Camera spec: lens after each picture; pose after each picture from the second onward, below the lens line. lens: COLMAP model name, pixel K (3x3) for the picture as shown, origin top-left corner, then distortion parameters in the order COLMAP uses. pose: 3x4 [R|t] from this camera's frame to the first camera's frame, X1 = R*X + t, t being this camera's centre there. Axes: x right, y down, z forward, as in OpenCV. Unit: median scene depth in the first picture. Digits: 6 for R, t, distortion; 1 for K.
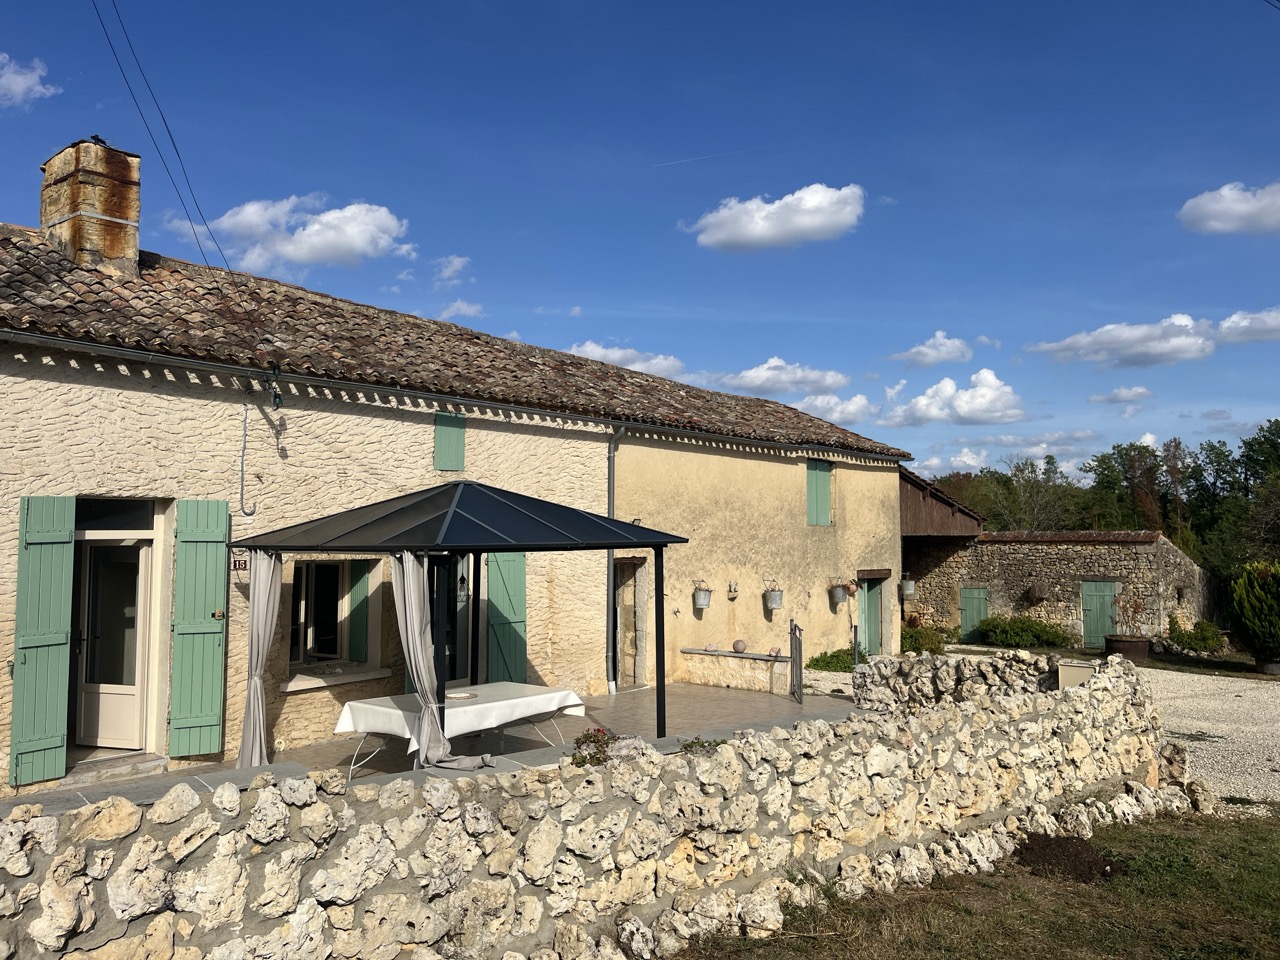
lens RADIAL K [[980.9, 0, 640.0], [0, 980.9, 480.0], [0, 0, 1]] dist [0.008071, 0.012636]
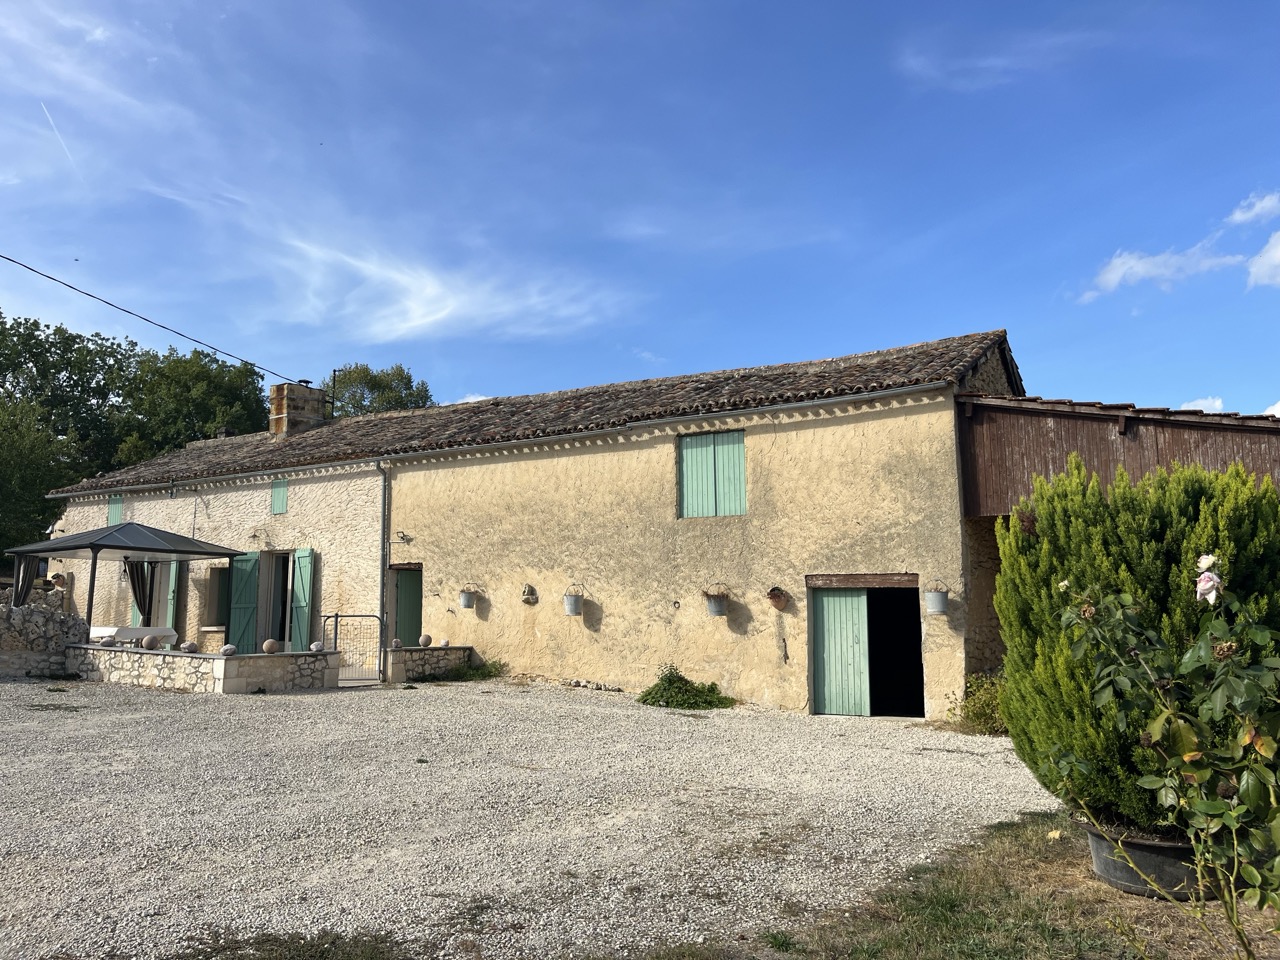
lens RADIAL K [[972.4, 0, 640.0], [0, 972.4, 480.0], [0, 0, 1]] dist [0.015929, -0.013078]
pose [[0.127291, -0.094525, -0.987351, 1.067397], [0.087063, 0.992671, -0.083810, 0.088027], [0.988037, -0.075293, 0.134587, 0.964356]]
